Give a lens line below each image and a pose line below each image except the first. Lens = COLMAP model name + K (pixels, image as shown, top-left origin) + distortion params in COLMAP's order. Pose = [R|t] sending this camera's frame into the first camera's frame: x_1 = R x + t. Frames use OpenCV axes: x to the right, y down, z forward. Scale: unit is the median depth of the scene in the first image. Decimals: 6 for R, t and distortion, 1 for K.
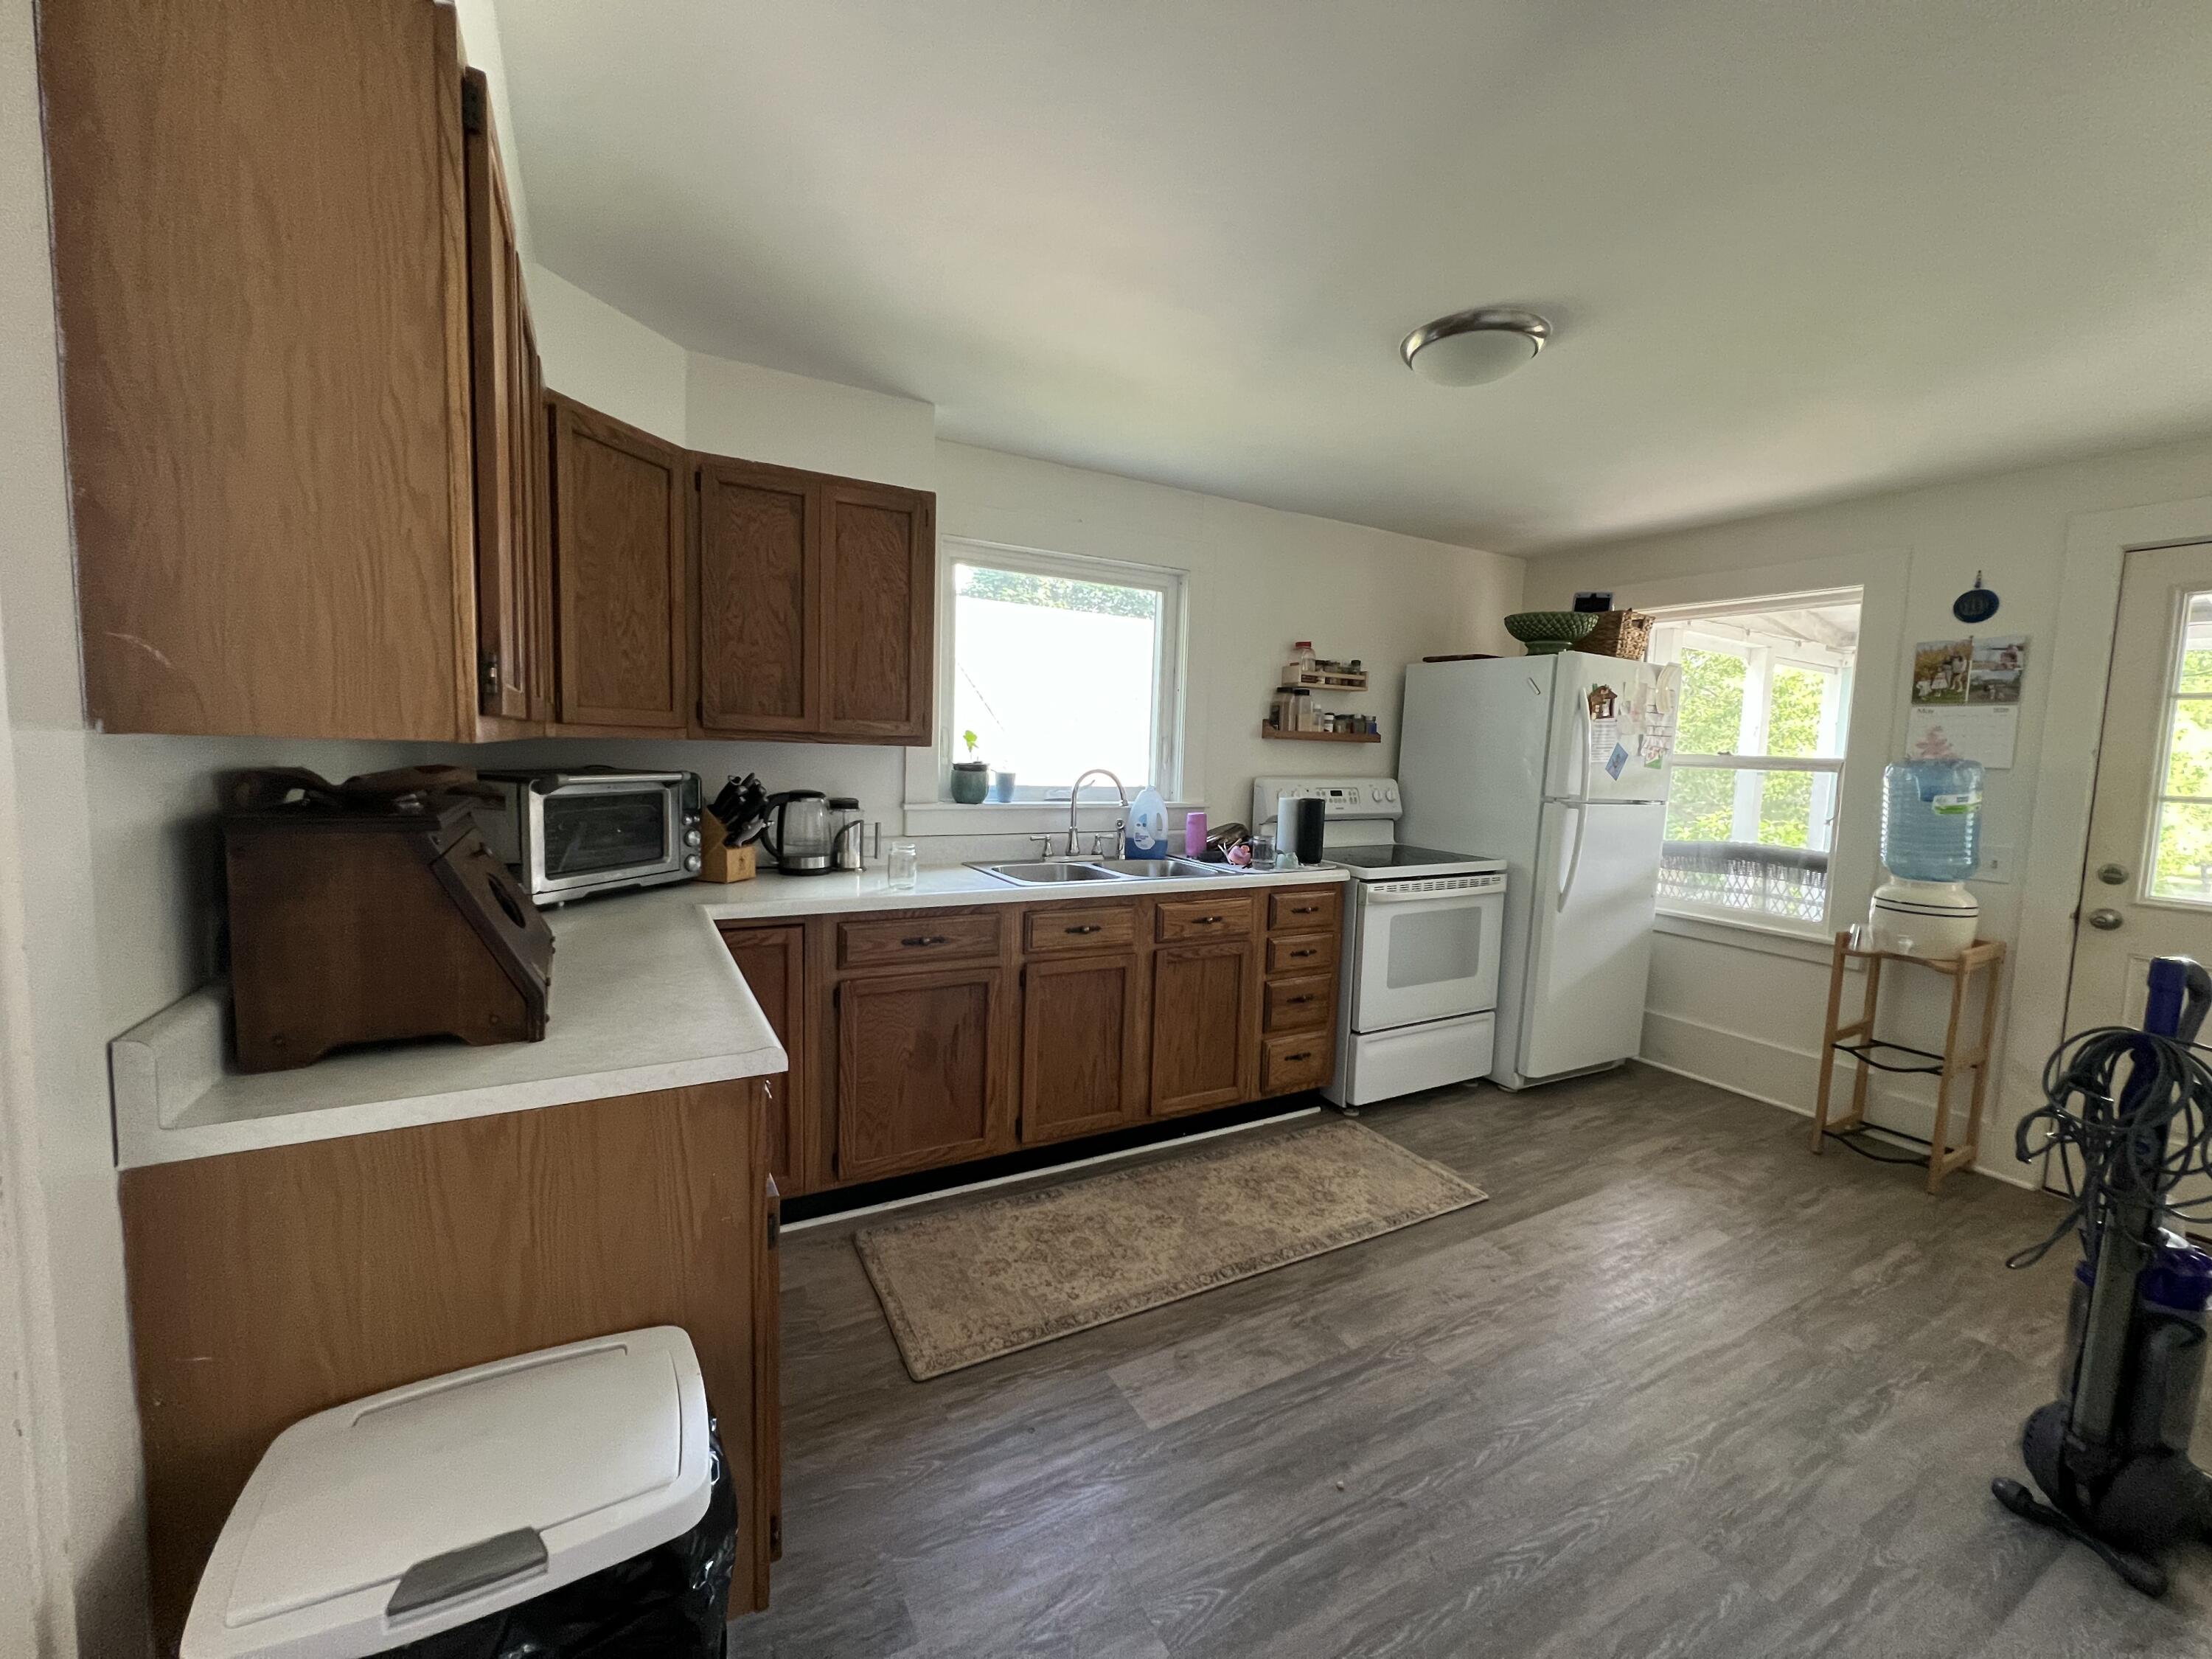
lens RADIAL K [[891.1, 0, 1101.3], [0, 891.1, 829.4], [0, 0, 1]] dist [-0.007648, 0.001475]
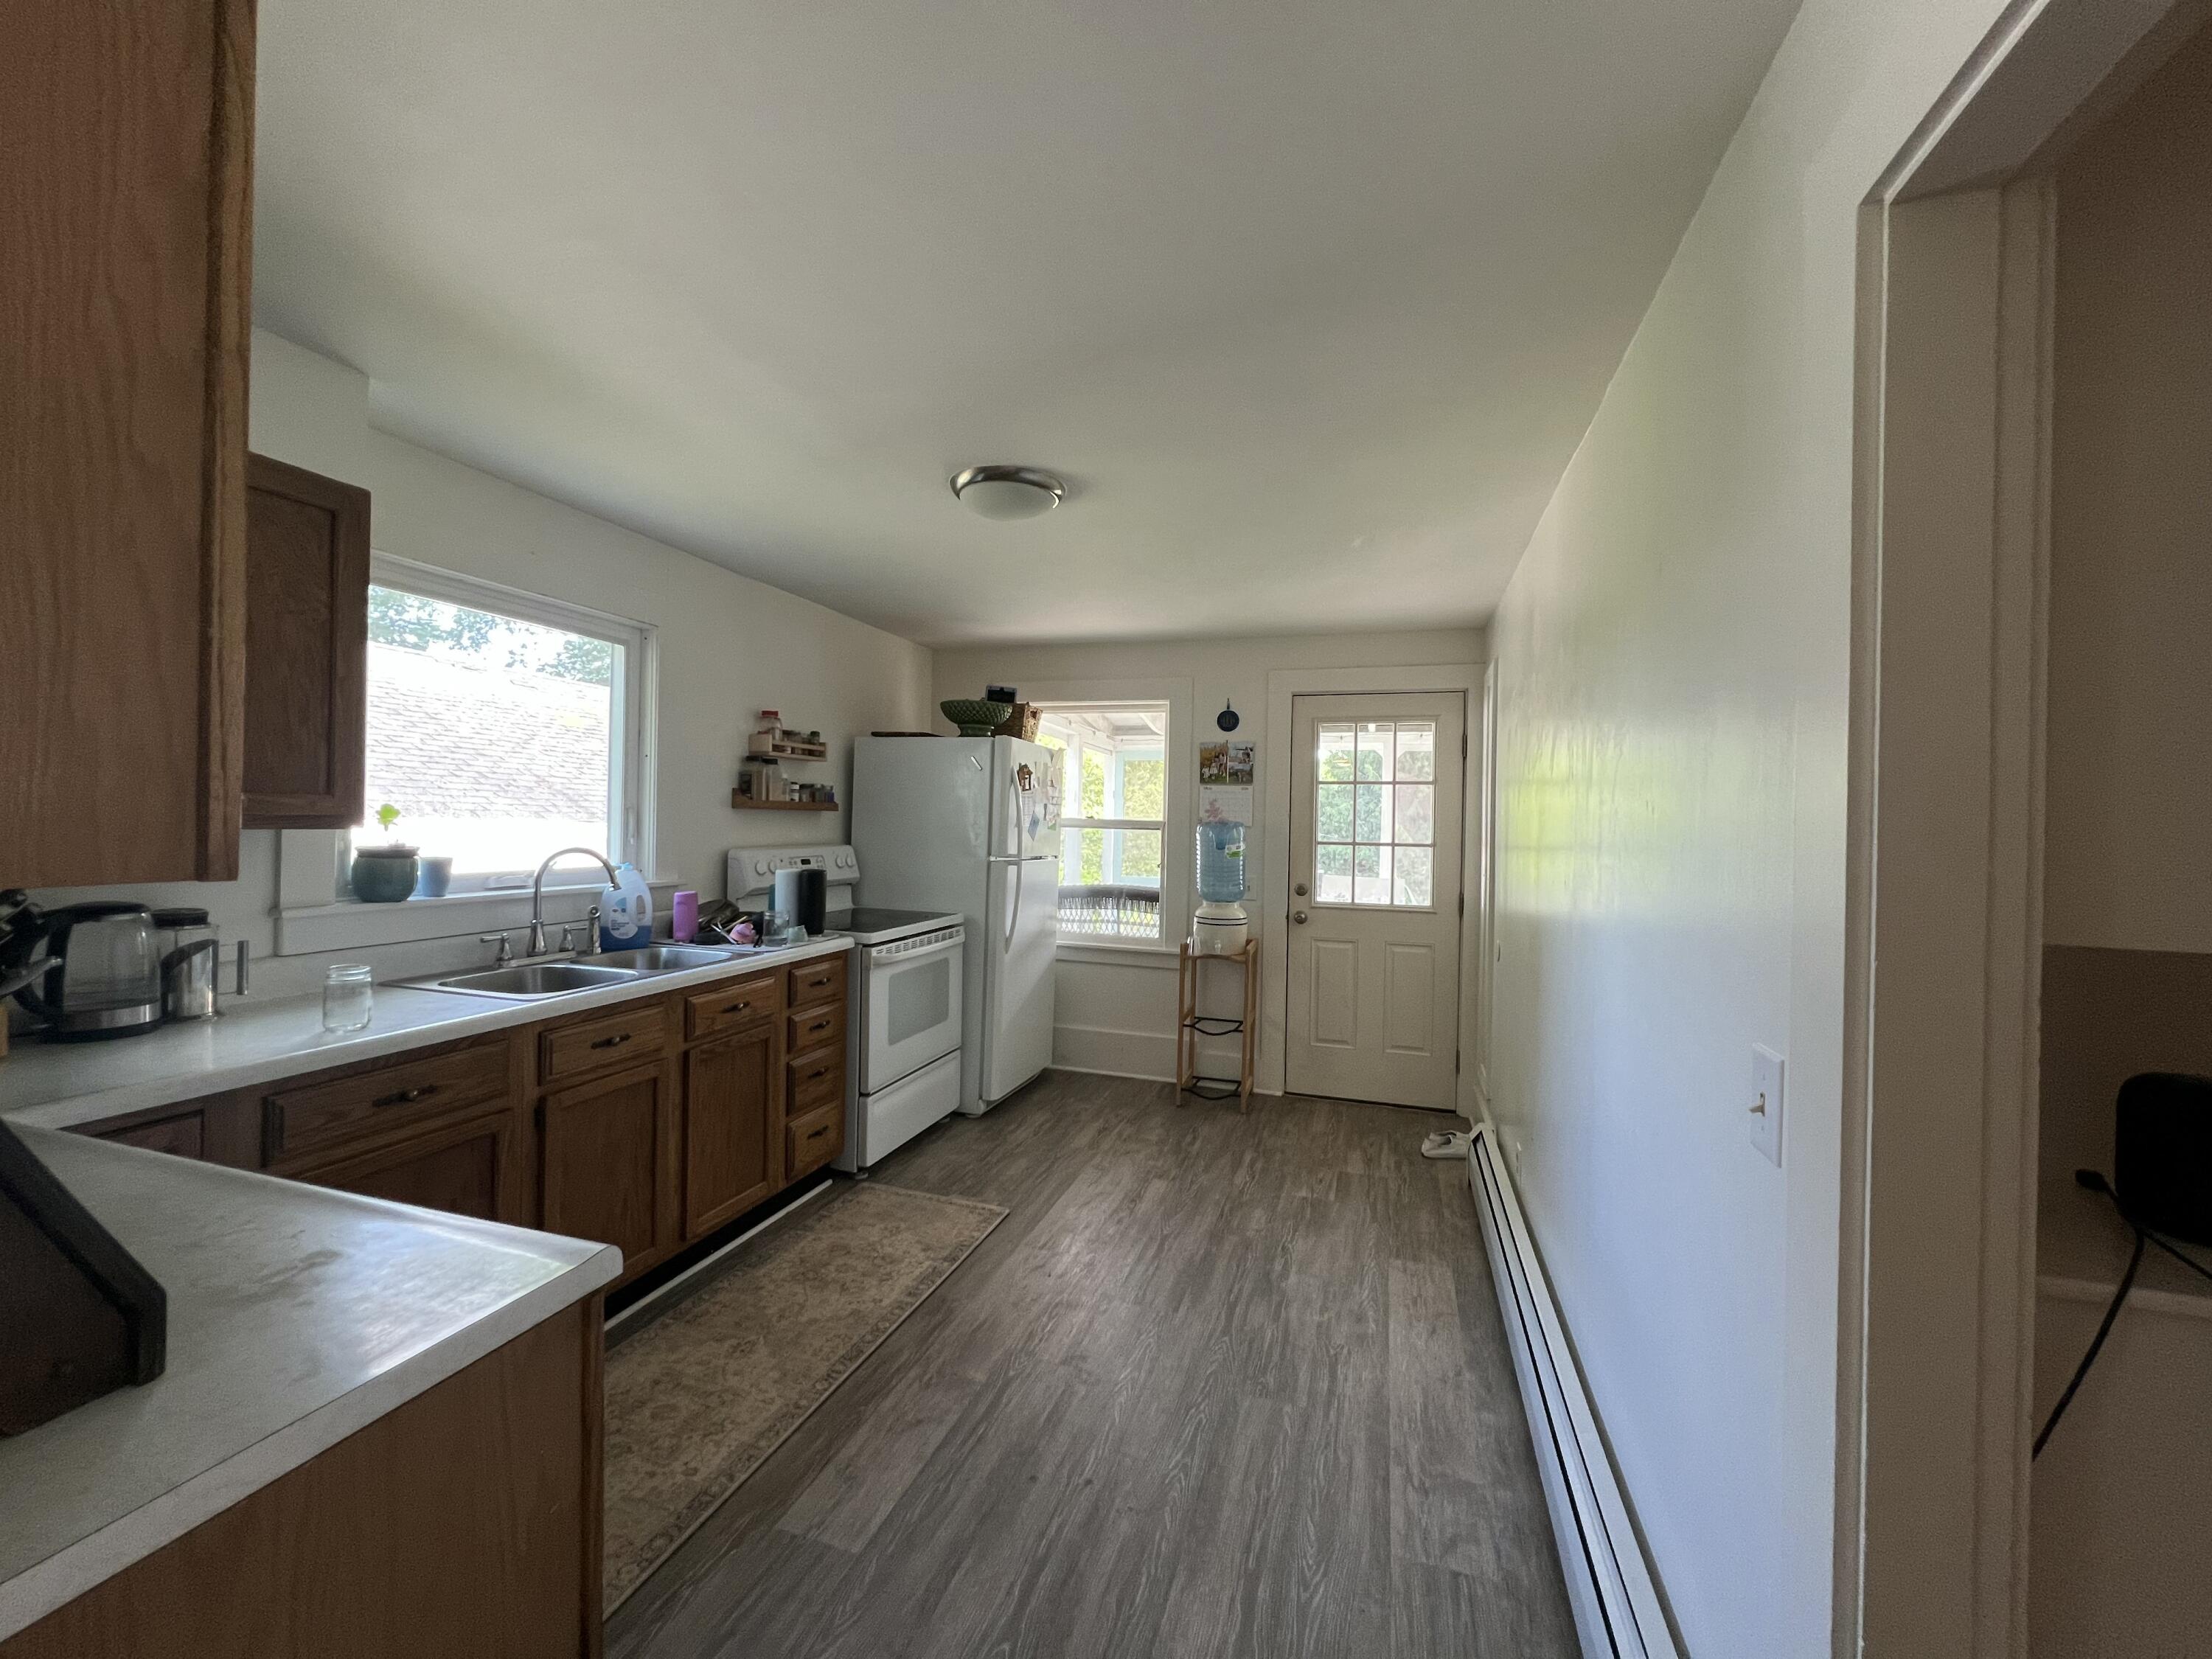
lens RADIAL K [[891.1, 0, 1105.4], [0, 891.1, 826.0], [0, 0, 1]] dist [-0.007648, 0.001475]
pose [[0.719351, -0.020759, 0.694337, -0.245432], [0.066655, 0.997004, -0.039249, -0.024700], [-0.691441, 0.074515, 0.718579, 0.052184]]
